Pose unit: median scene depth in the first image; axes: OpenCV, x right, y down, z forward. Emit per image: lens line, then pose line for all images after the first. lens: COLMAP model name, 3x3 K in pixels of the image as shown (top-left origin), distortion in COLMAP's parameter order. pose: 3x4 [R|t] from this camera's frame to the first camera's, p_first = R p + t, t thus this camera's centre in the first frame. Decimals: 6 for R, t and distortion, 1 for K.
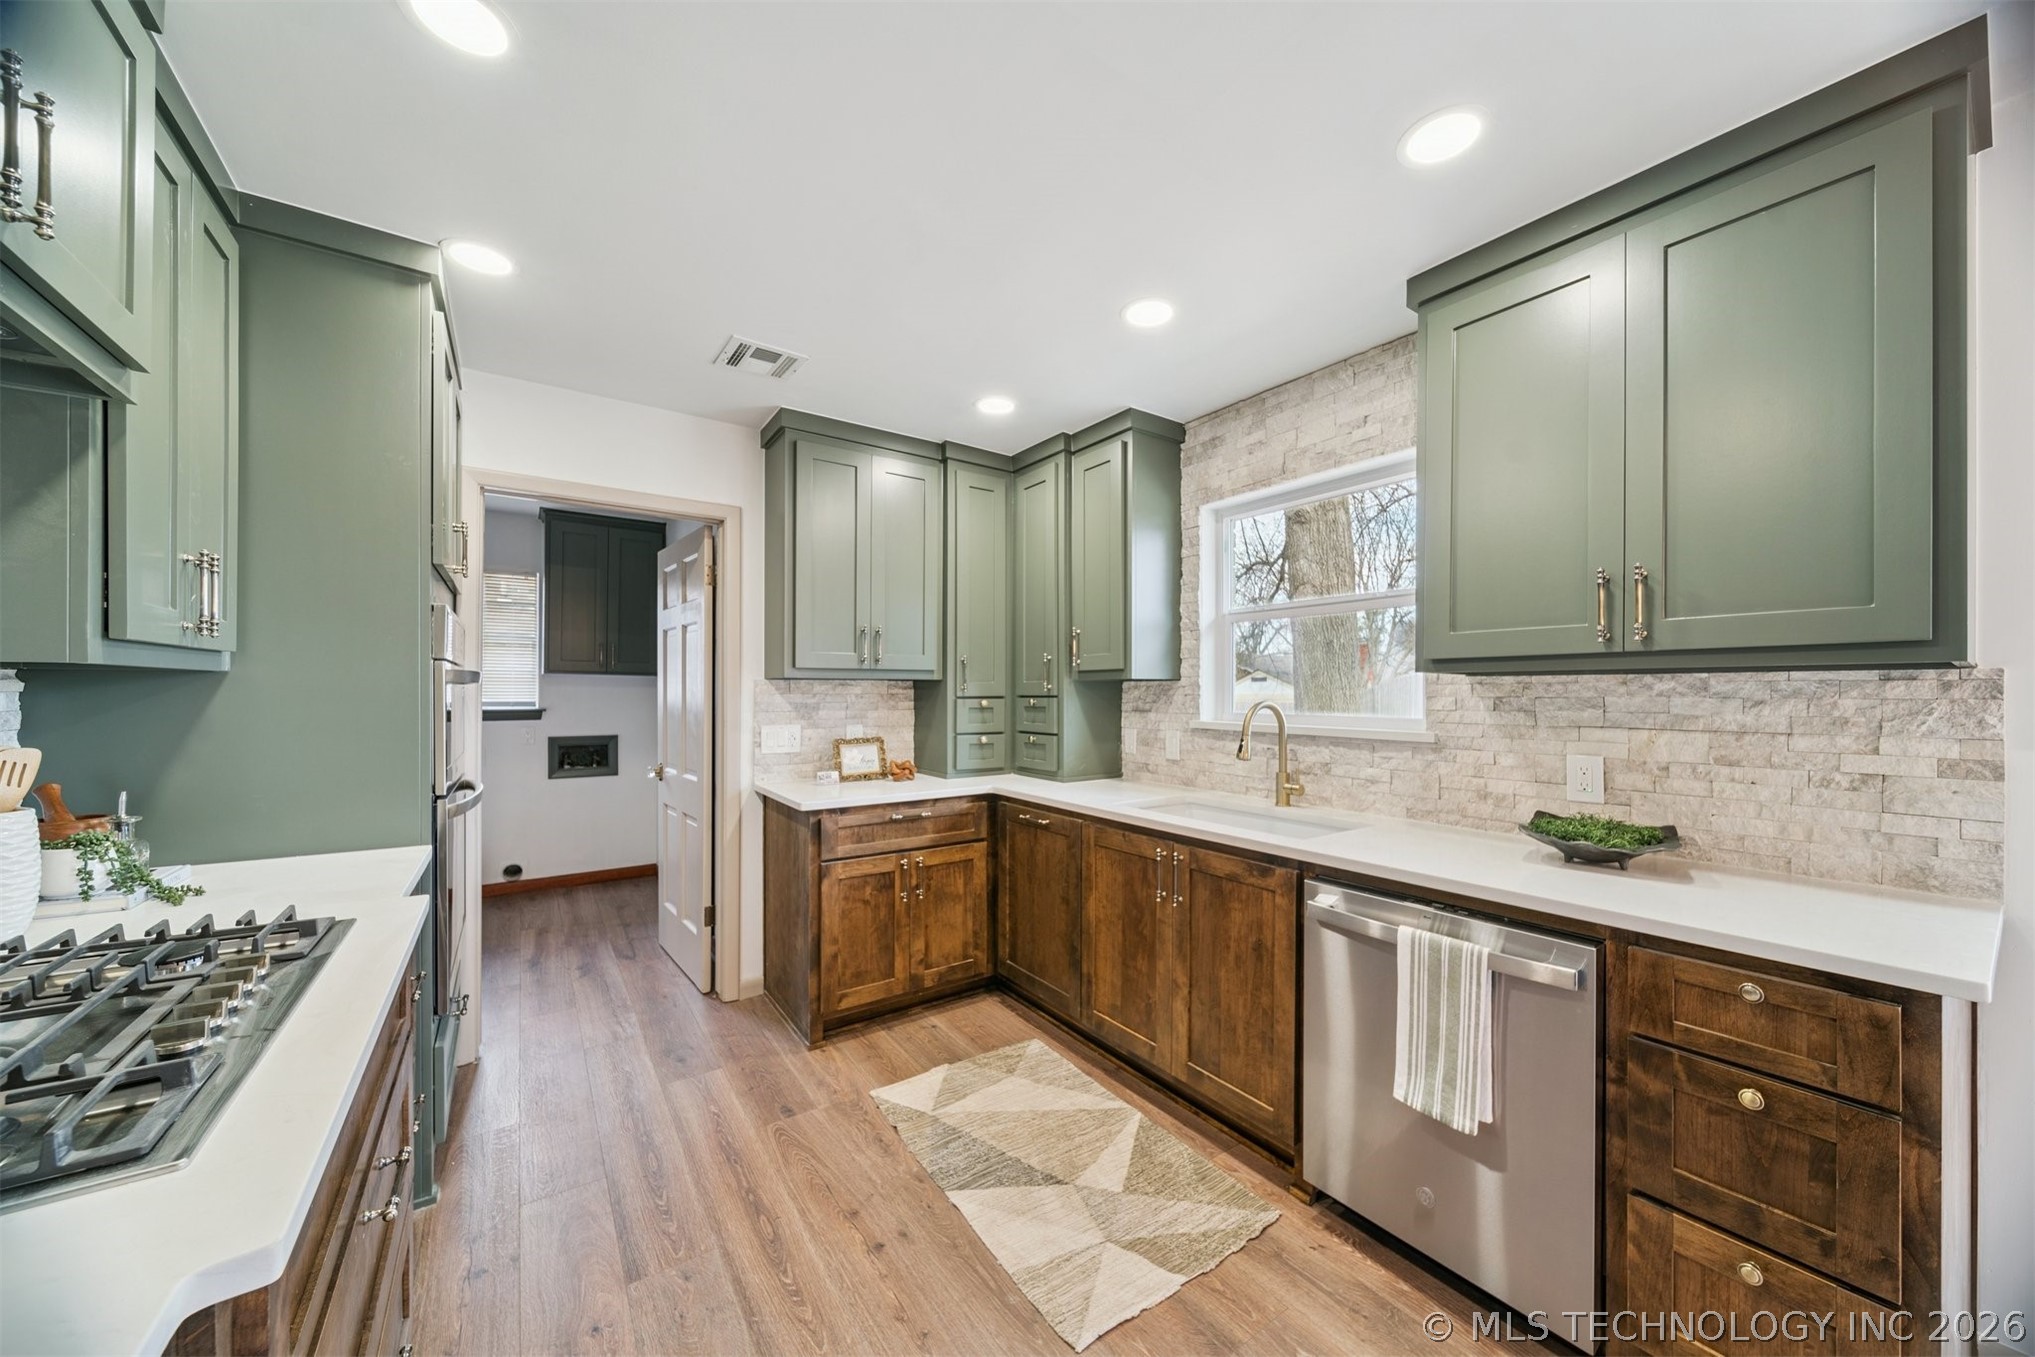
lens RADIAL K [[714.0, 0, 1030.6], [0, 714.0, 694.5], [0, 0, 1]] dist [-0.000271, -0.001798]
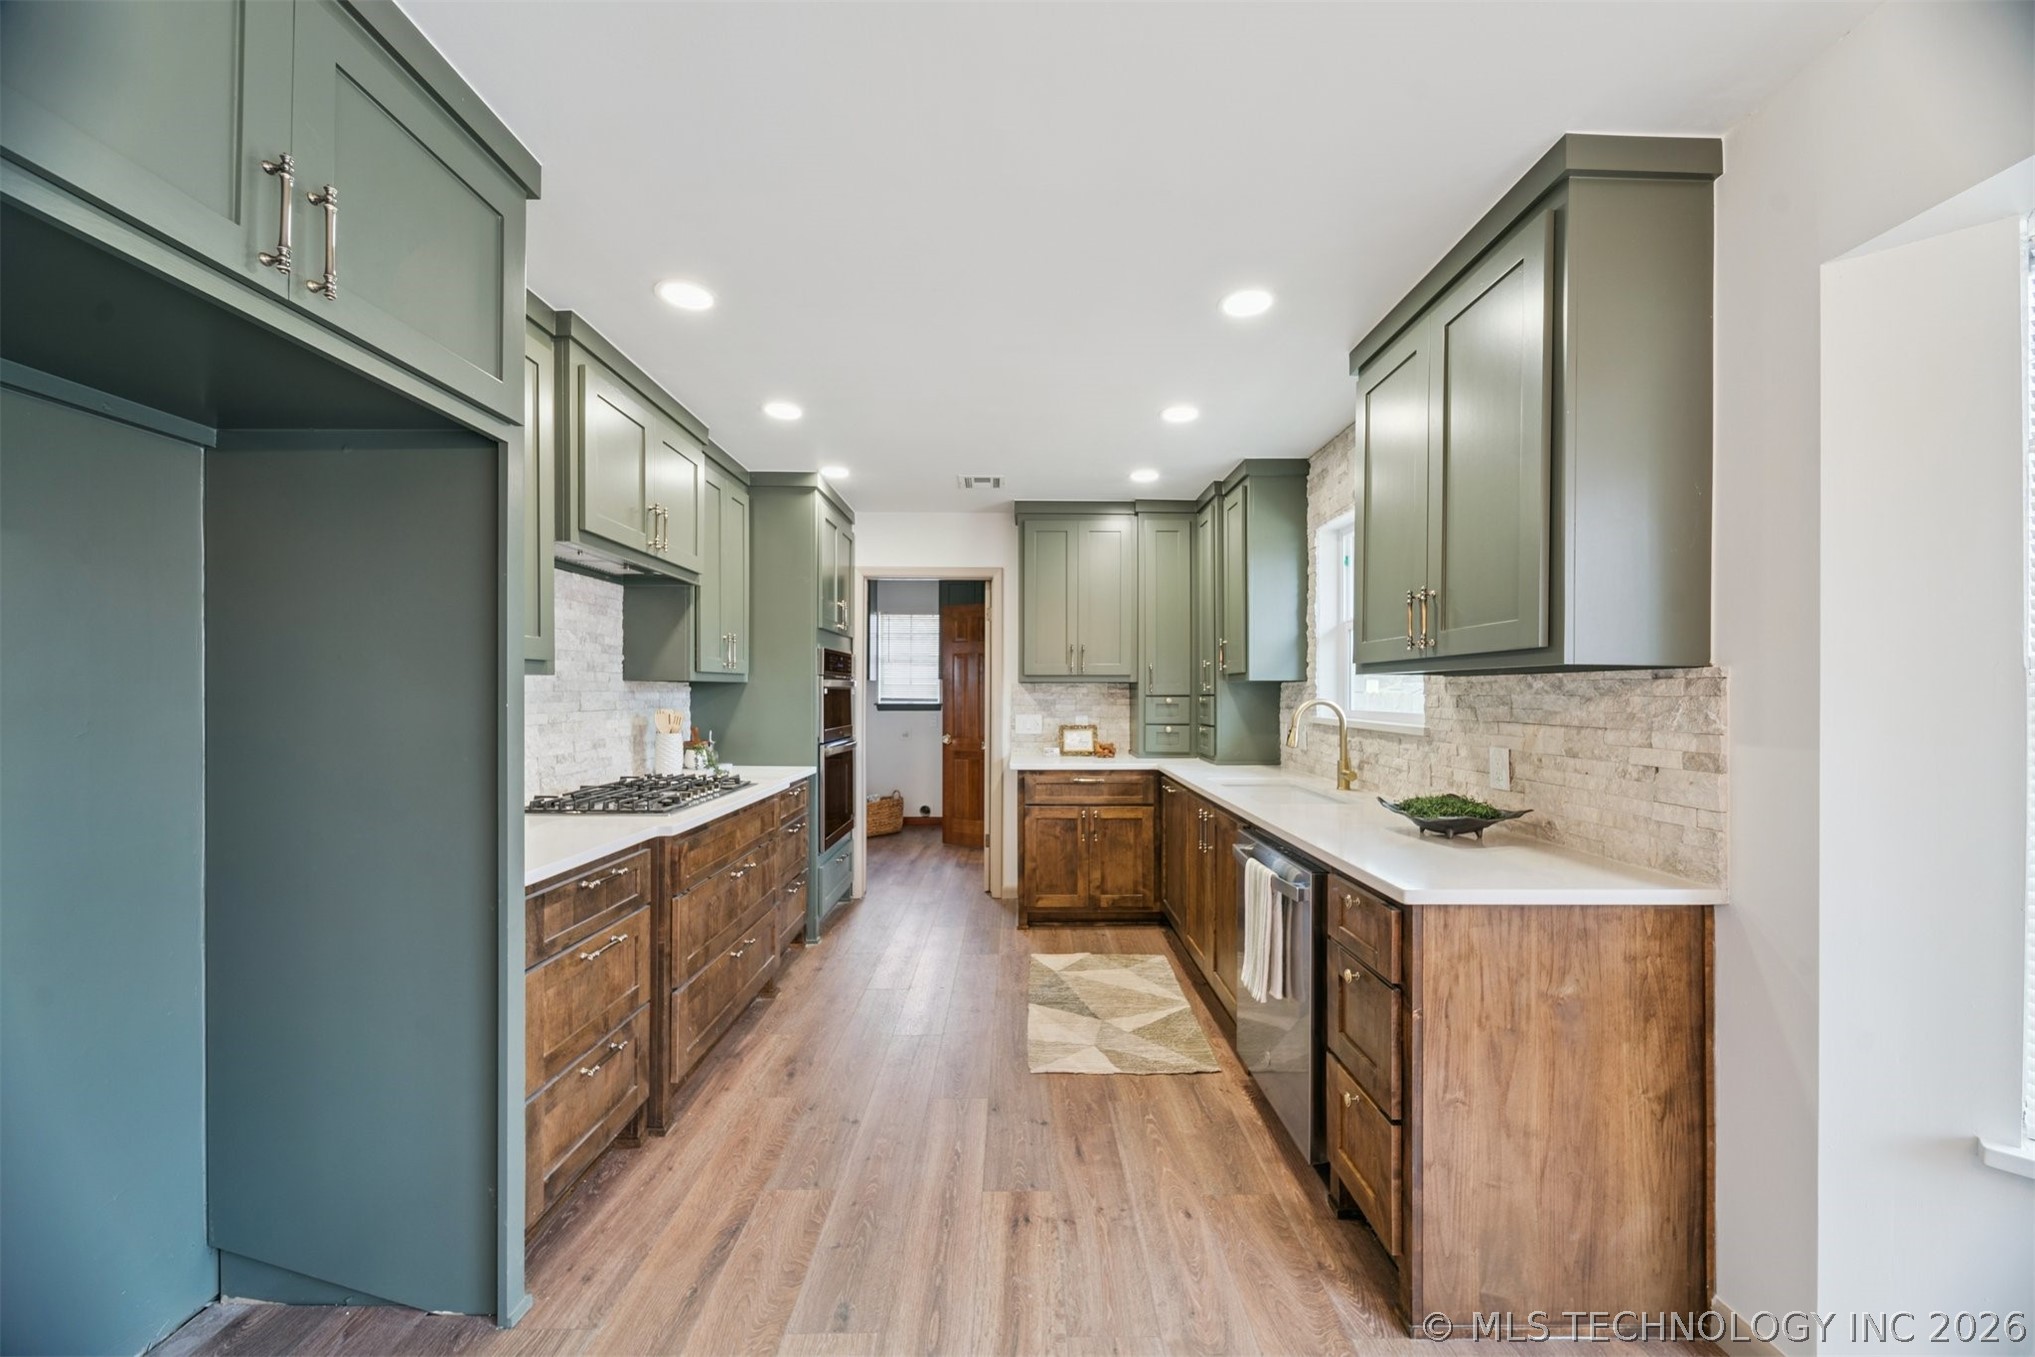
lens RADIAL K [[723.1, 0, 1028.5], [0, 723.1, 694.9], [0, 0, 1]] dist [0.000319, -0.001791]
pose [[0.823086, 0.001654, -0.567914, 0.690290], [-0.001899, 0.999998, 0.000161, 0.003976], [0.567913, 0.000946, 0.823088, -0.293919]]
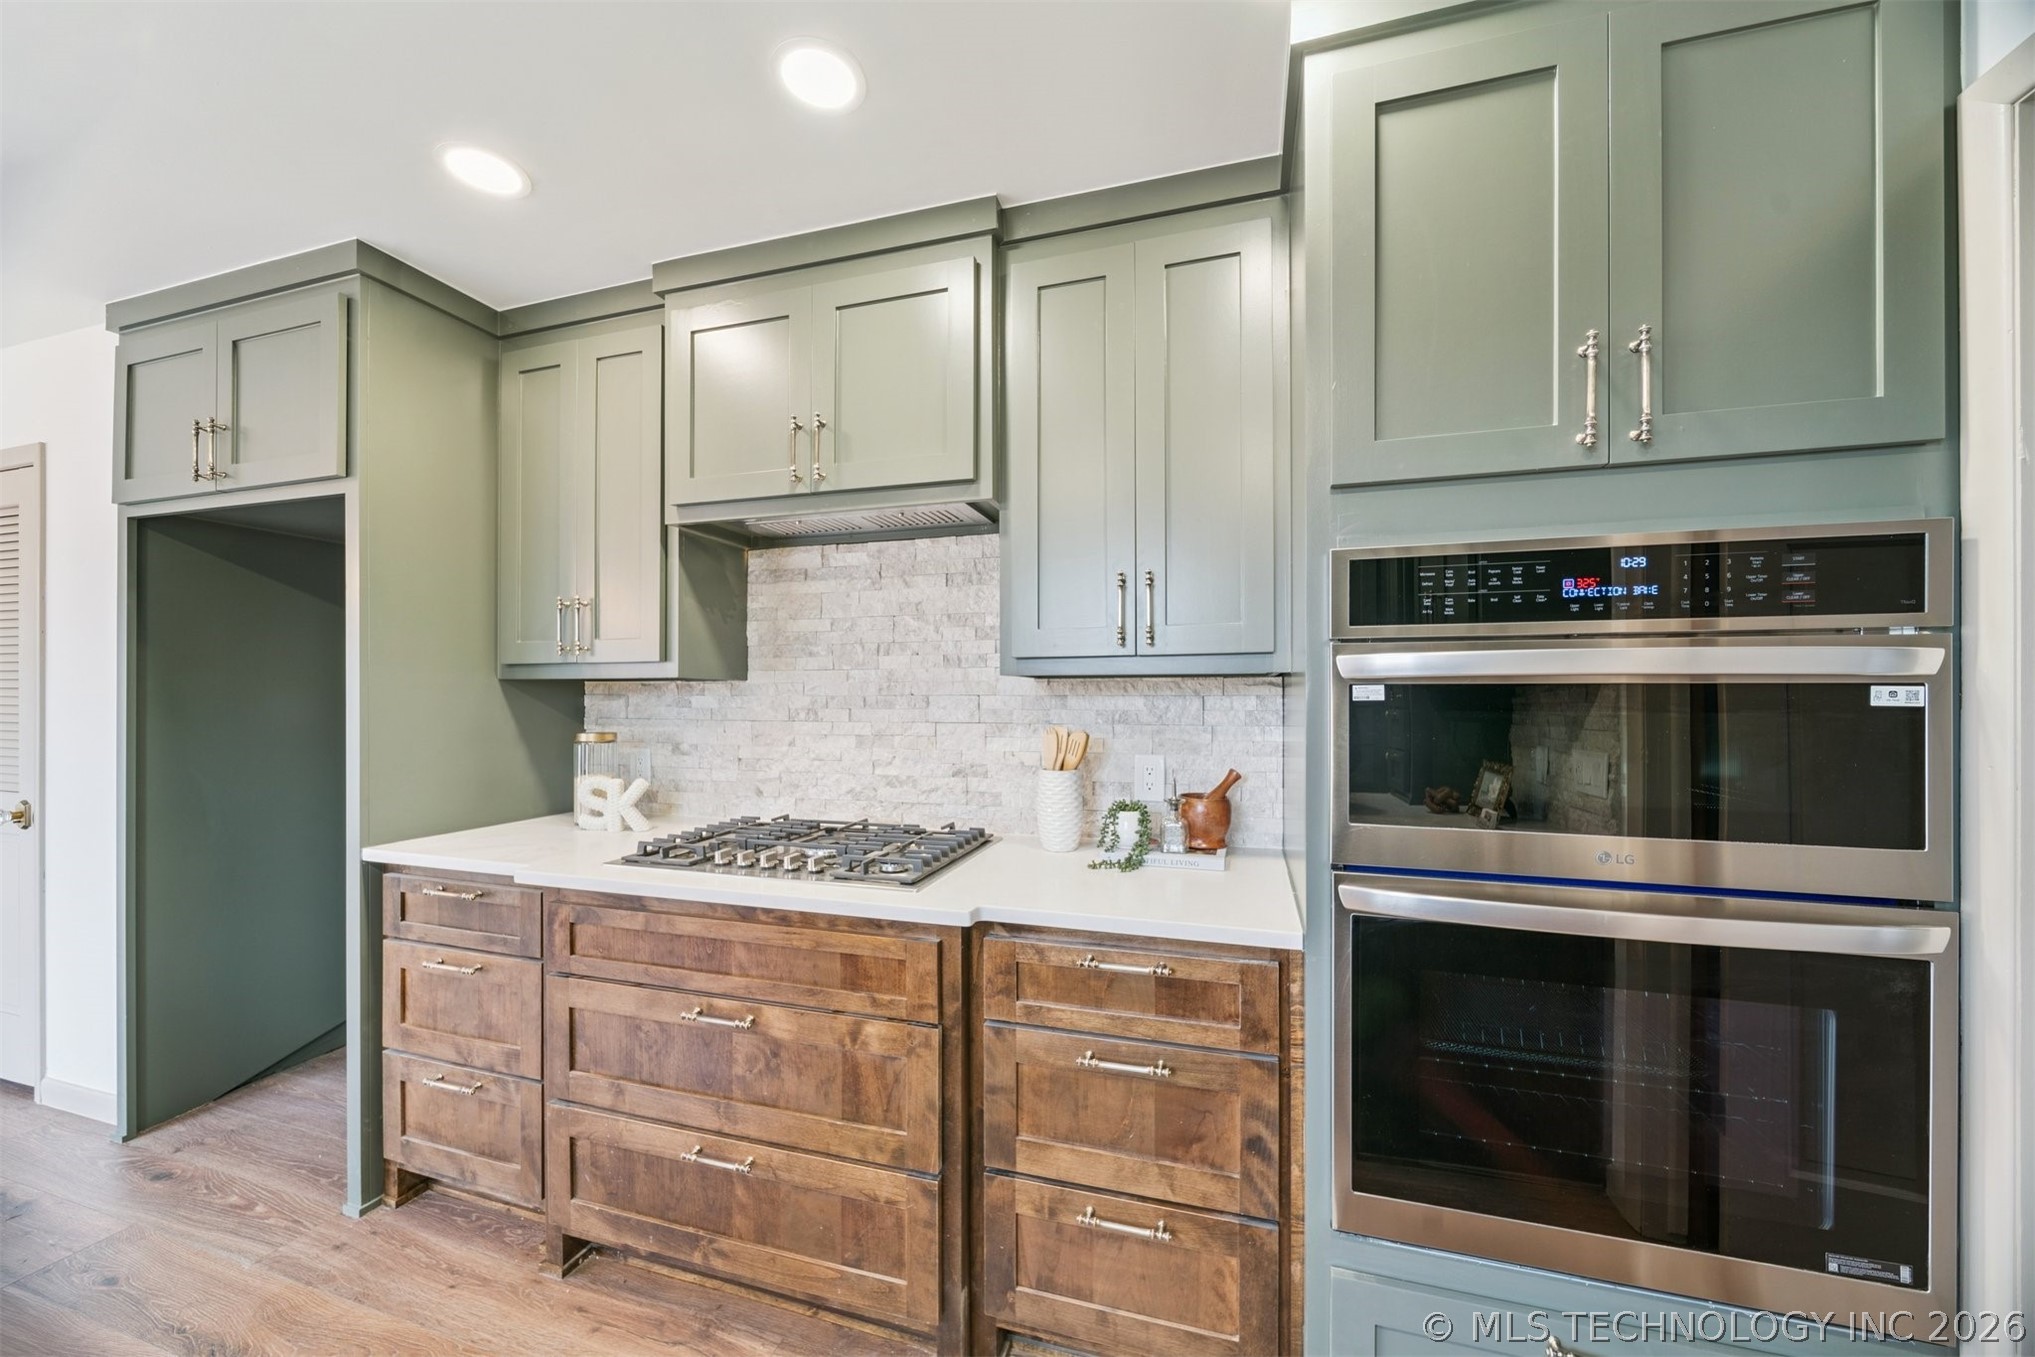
lens RADIAL K [[723.1, 0, 1028.5], [0, 723.1, 694.9], [0, 0, 1]] dist [0.000319, -0.001791]
pose [[-0.789710, -0.002169, -0.613477, -0.208850], [-0.003445, 0.999994, 0.000900, -0.002158], [0.613471, 0.002824, -0.789712, 1.135538]]
